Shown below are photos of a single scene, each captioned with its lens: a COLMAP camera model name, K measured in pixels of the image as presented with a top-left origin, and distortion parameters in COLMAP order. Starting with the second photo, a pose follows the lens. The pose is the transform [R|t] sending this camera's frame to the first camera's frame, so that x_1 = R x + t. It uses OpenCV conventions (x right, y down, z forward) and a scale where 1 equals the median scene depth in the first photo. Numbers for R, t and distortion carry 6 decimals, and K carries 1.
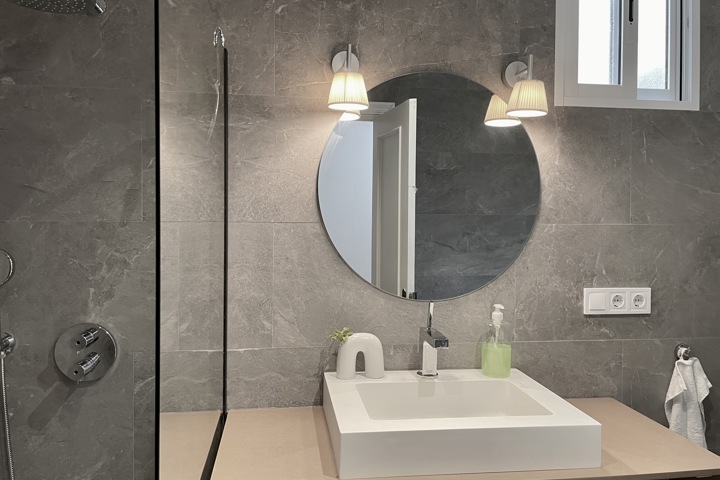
lens RADIAL K [[547.7, 0, 335.9], [0, 547.7, 252.5], [0, 0, 1]] dist [0.114559, -0.147158]
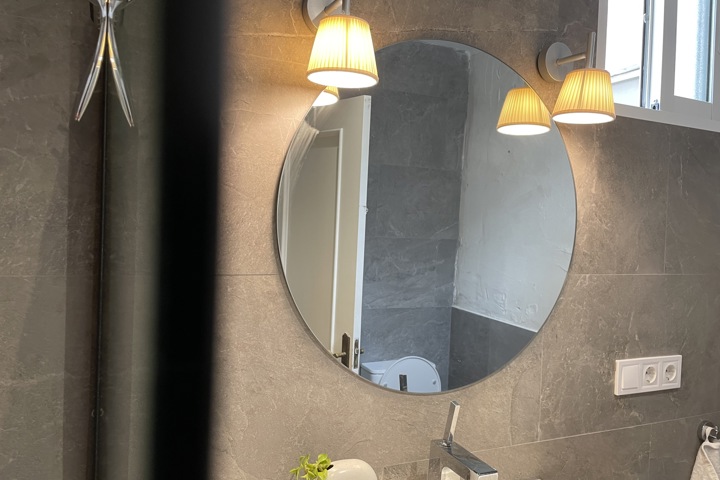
lens RADIAL K [[547.7, 0, 335.9], [0, 547.7, 252.5], [0, 0, 1]] dist [0.114559, -0.147158]
pose [[0.954557, 0.012256, 0.297777, -0.136377], [-0.010545, 0.999917, -0.007352, -0.070496], [-0.297842, 0.003877, 0.954607, 0.400308]]
